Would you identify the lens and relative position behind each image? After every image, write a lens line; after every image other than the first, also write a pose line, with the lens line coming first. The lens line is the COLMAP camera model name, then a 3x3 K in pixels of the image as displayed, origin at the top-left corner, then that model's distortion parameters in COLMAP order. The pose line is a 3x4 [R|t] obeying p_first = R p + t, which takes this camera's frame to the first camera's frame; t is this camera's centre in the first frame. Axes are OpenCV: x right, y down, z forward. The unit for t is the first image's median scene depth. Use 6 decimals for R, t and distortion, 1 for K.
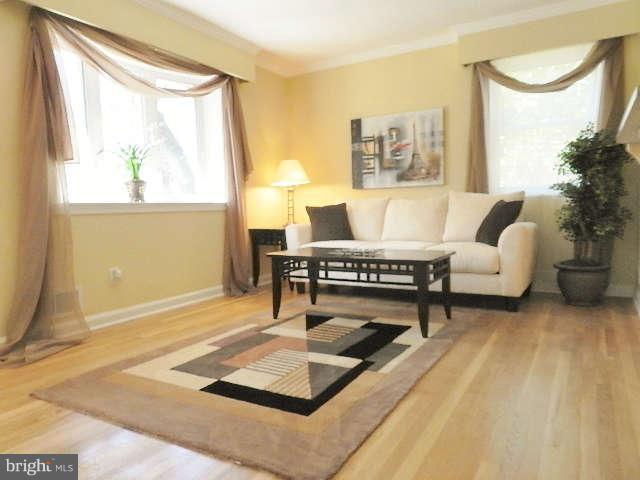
lens RADIAL K [[467.5, 0, 315.1], [0, 467.5, 239.2], [0, 0, 1]] dist [0.026208, 0.001690]
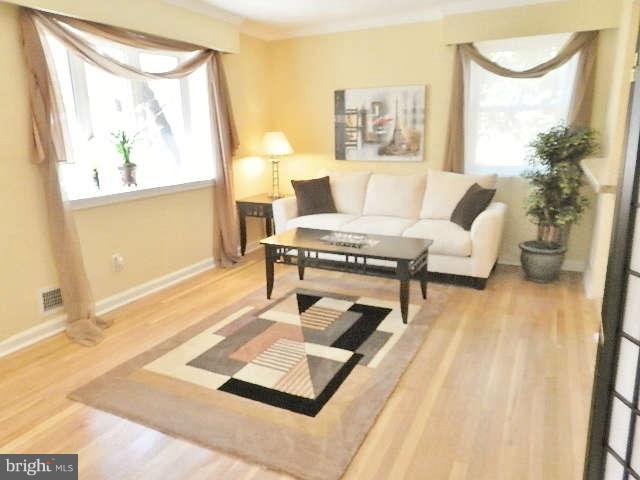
lens RADIAL K [[467.5, 0, 315.1], [0, 467.5, 239.2], [0, 0, 1]] dist [0.026208, 0.001690]
pose [[0.997927, -0.006585, 0.064019, -0.043030], [-0.003675, 0.987298, 0.158838, -0.132917], [-0.064251, -0.158744, 0.985227, -0.059557]]
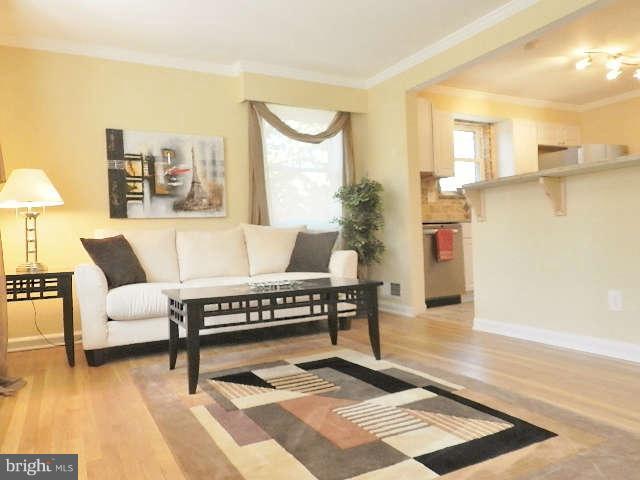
lens RADIAL K [[467.5, 0, 315.1], [0, 467.5, 239.2], [0, 0, 1]] dist [0.026208, 0.001690]
pose [[0.523706, 0.008432, 0.851857, -0.536688], [0.082249, 0.994779, -0.060413, 0.001130], [-0.847919, 0.101703, 0.520278, 0.434380]]
